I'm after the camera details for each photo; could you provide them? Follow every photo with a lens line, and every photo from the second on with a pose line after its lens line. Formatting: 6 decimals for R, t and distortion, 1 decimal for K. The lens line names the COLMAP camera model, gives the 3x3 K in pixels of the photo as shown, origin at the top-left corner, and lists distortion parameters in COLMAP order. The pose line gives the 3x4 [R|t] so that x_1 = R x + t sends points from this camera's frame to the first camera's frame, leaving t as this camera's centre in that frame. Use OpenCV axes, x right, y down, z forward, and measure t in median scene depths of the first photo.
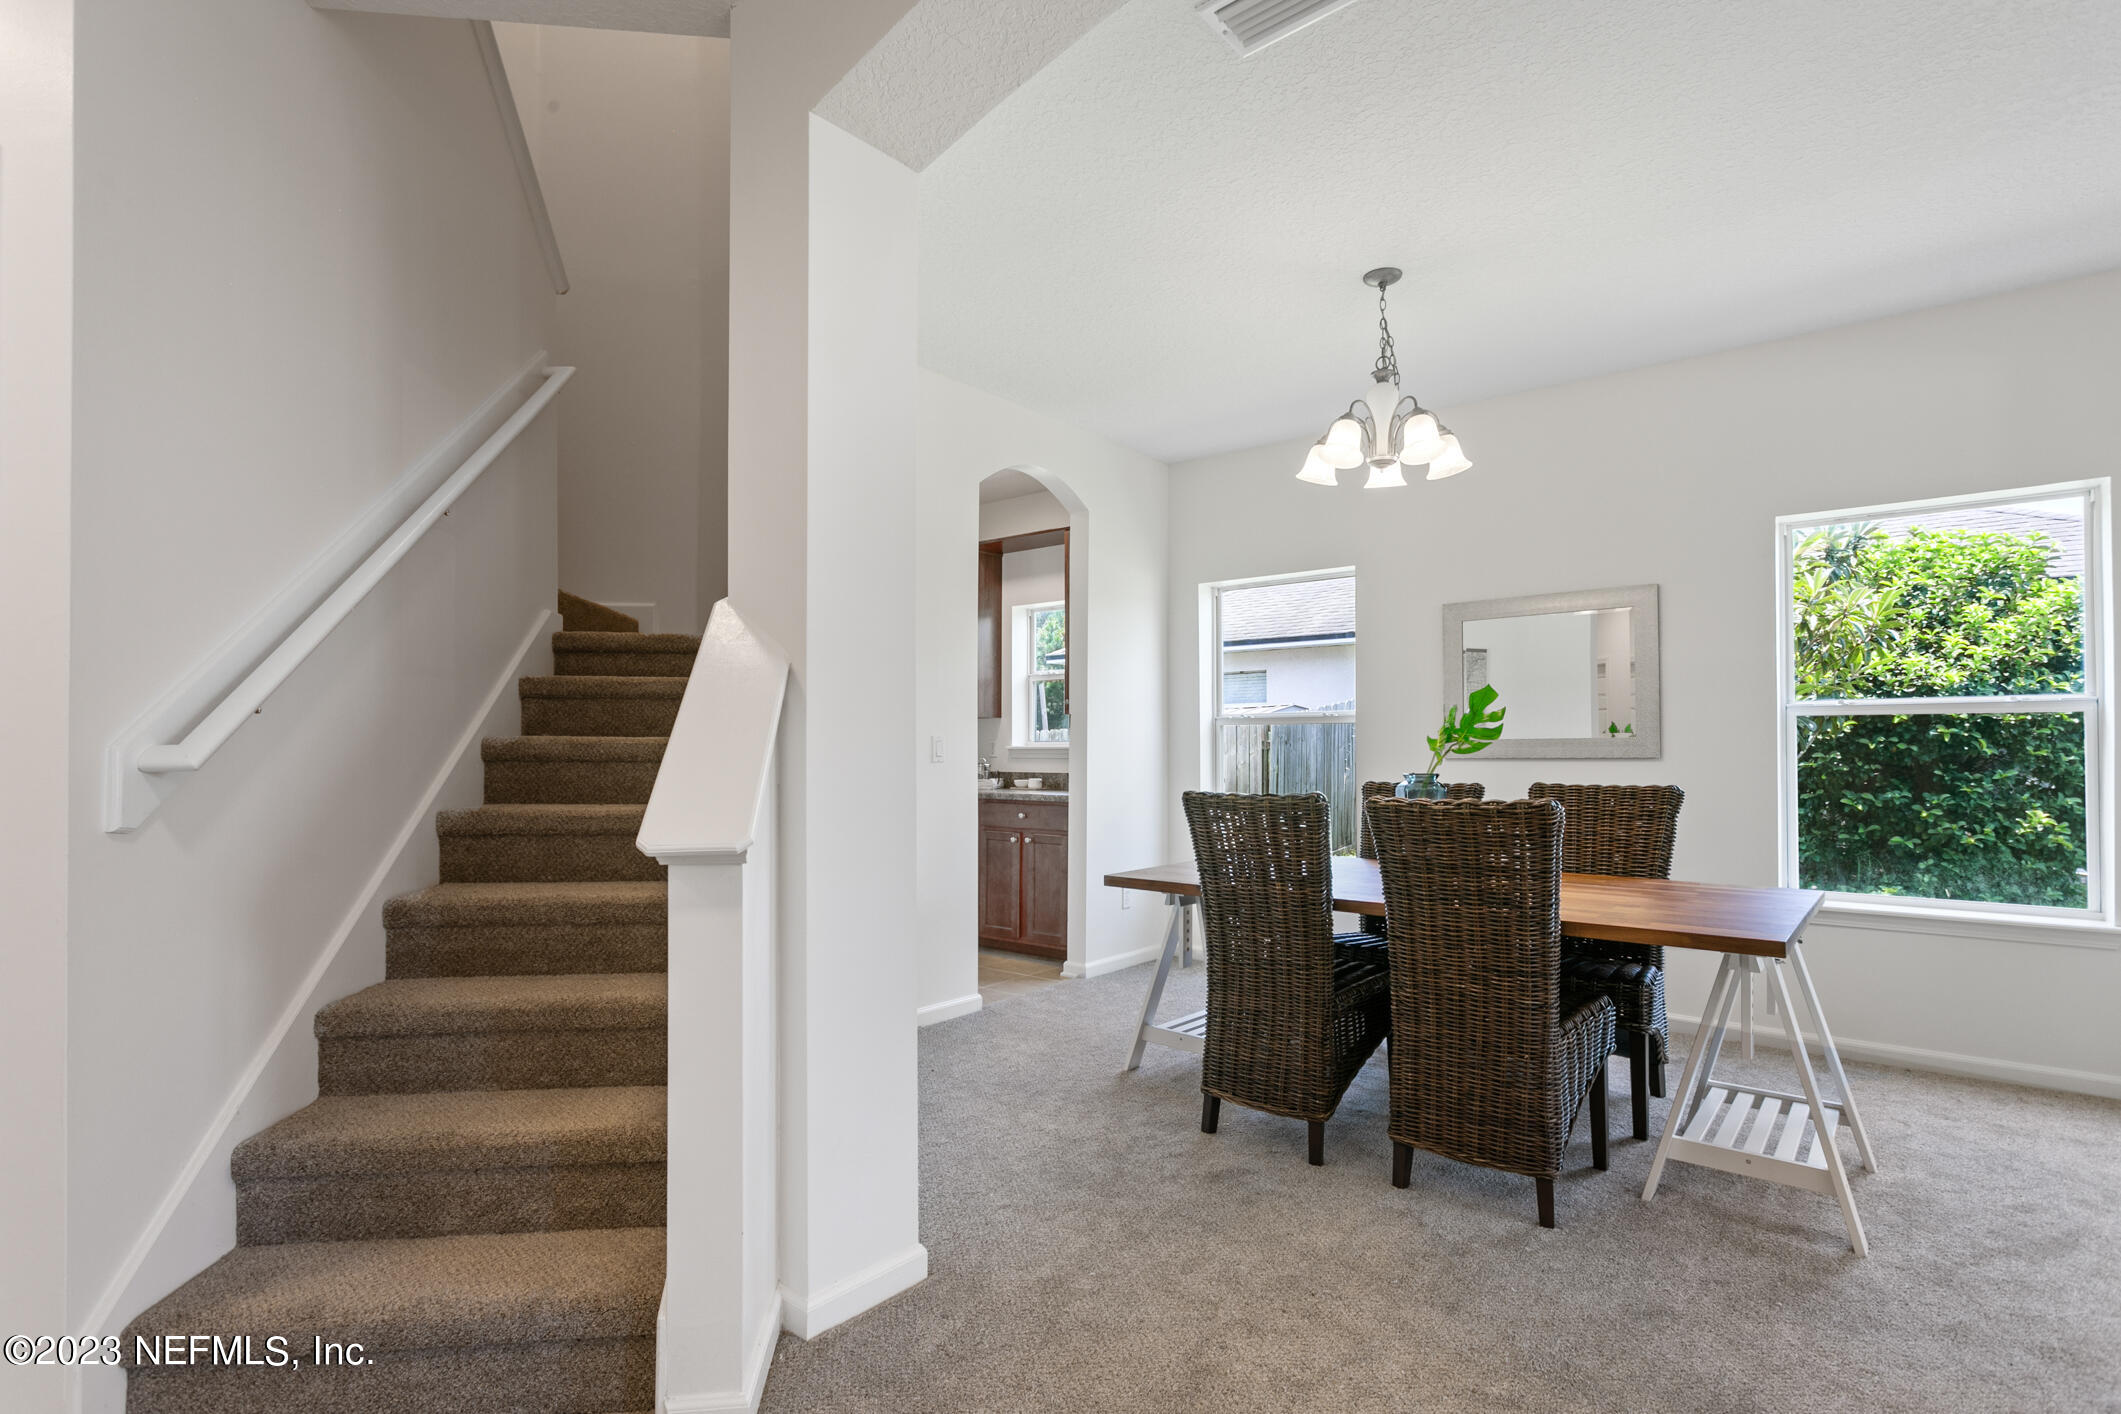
lens RADIAL K [[1013.6, 0, 1065.1], [0, 1013.6, 718.4], [0, 0, 1]] dist [-0.000898, 0.000053]
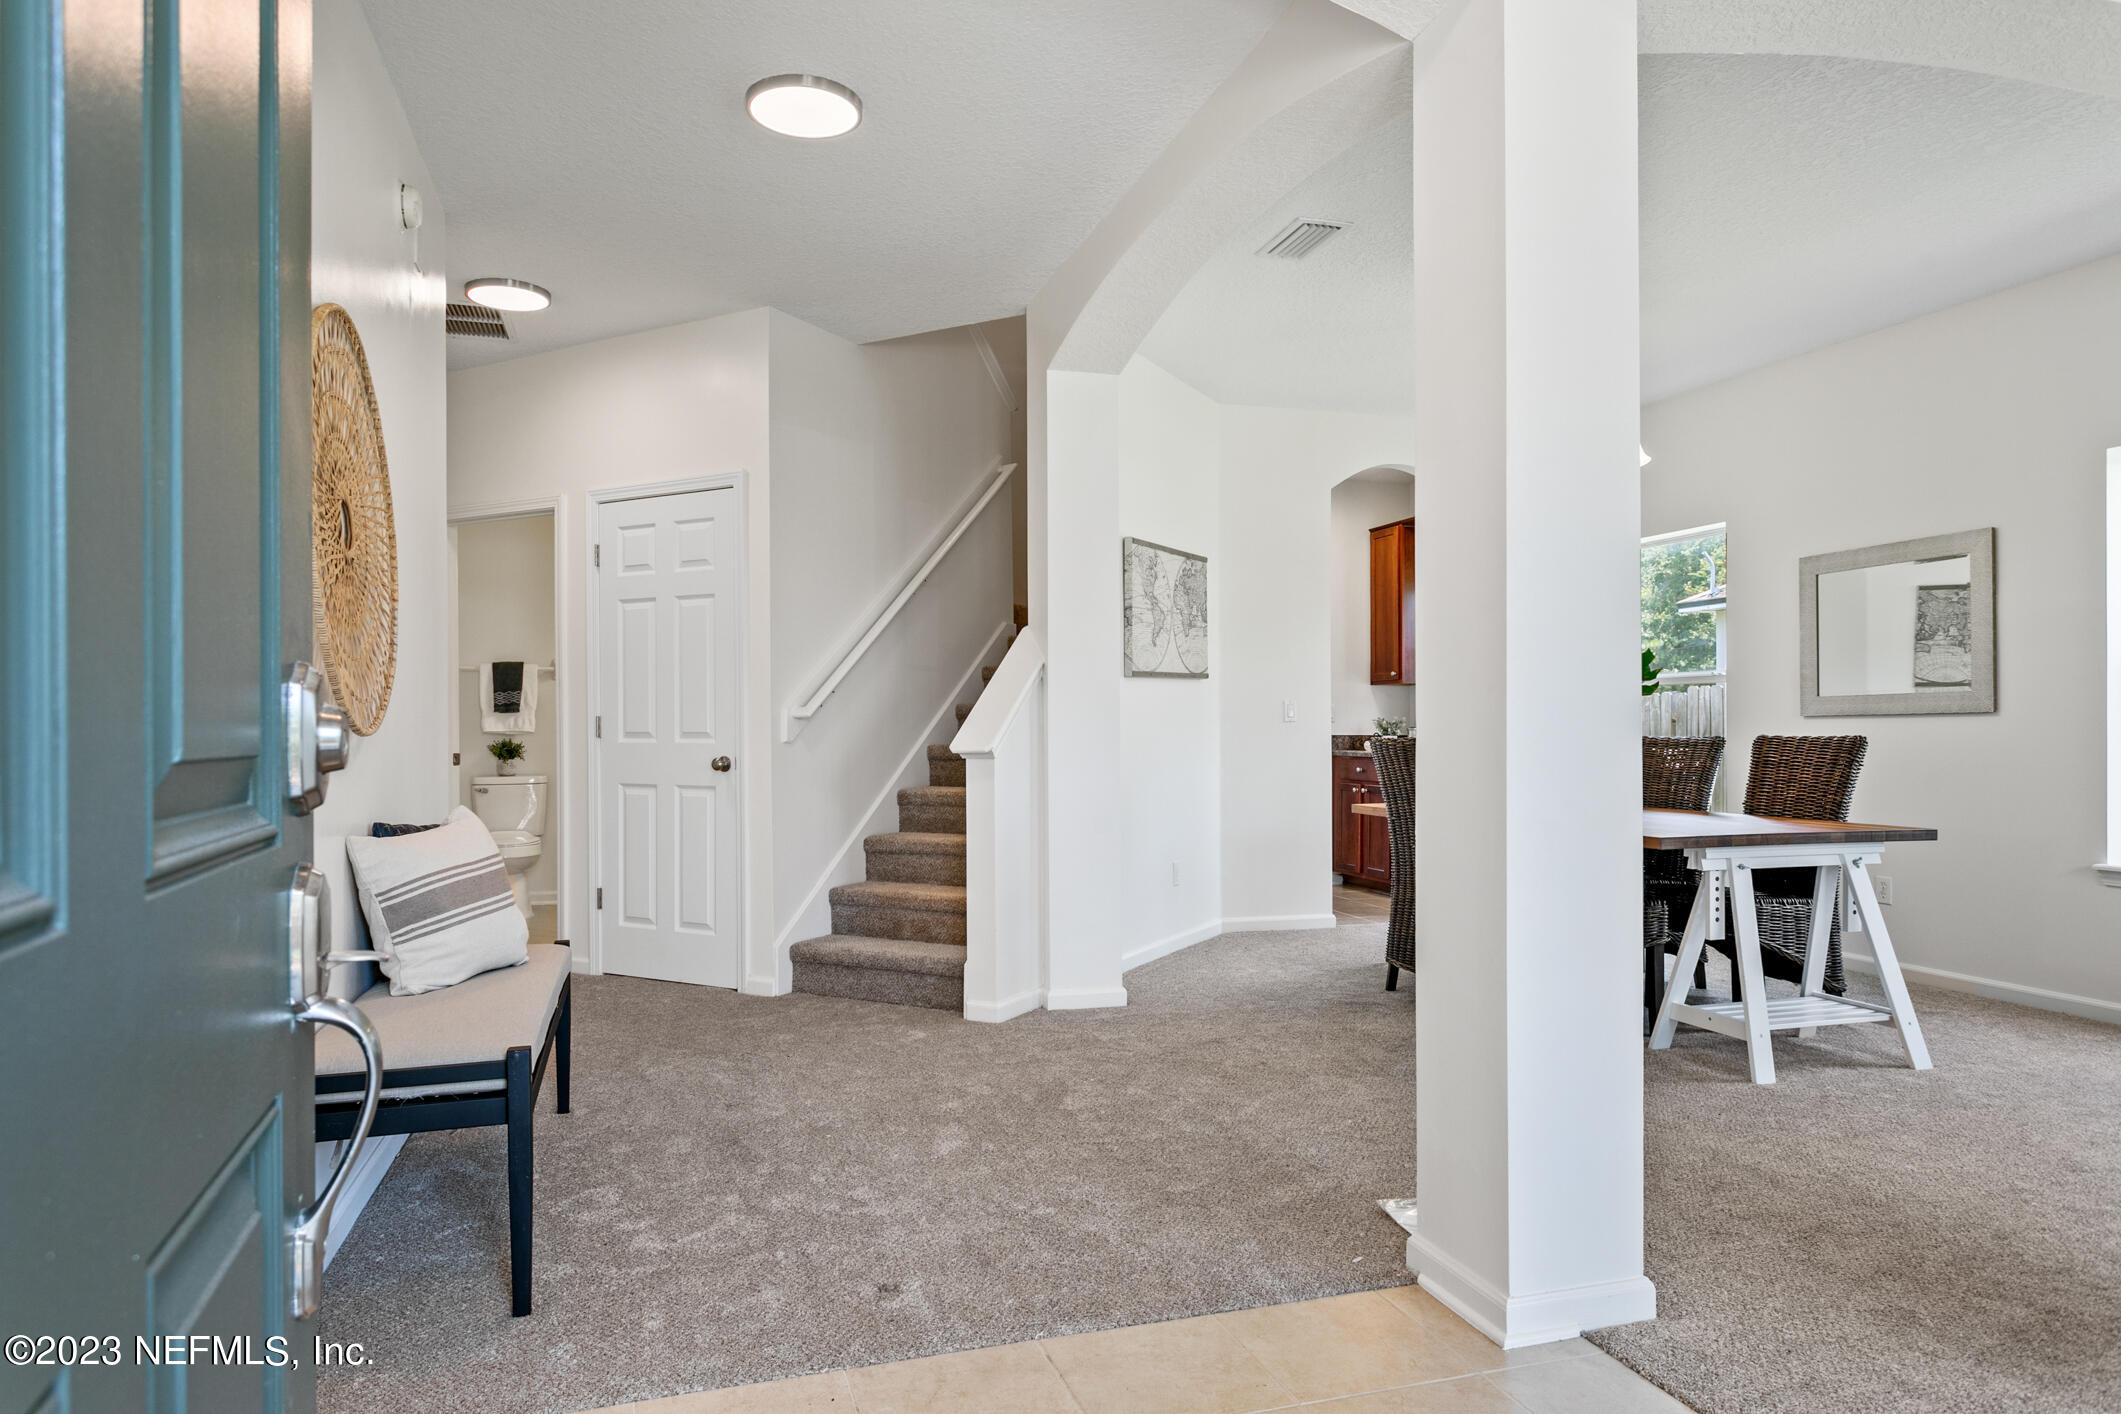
lens RADIAL K [[1360.0, 0, 1052.3], [0, 1360.0, 711.3], [0, 0, 1]] dist [-0.001098, -0.000425]
pose [[0.819474, -0.012915, -0.572971, 1.072397], [0.019428, 0.999797, 0.005250, 0.024802], [0.572787, -0.015433, 0.819559, -0.960721]]
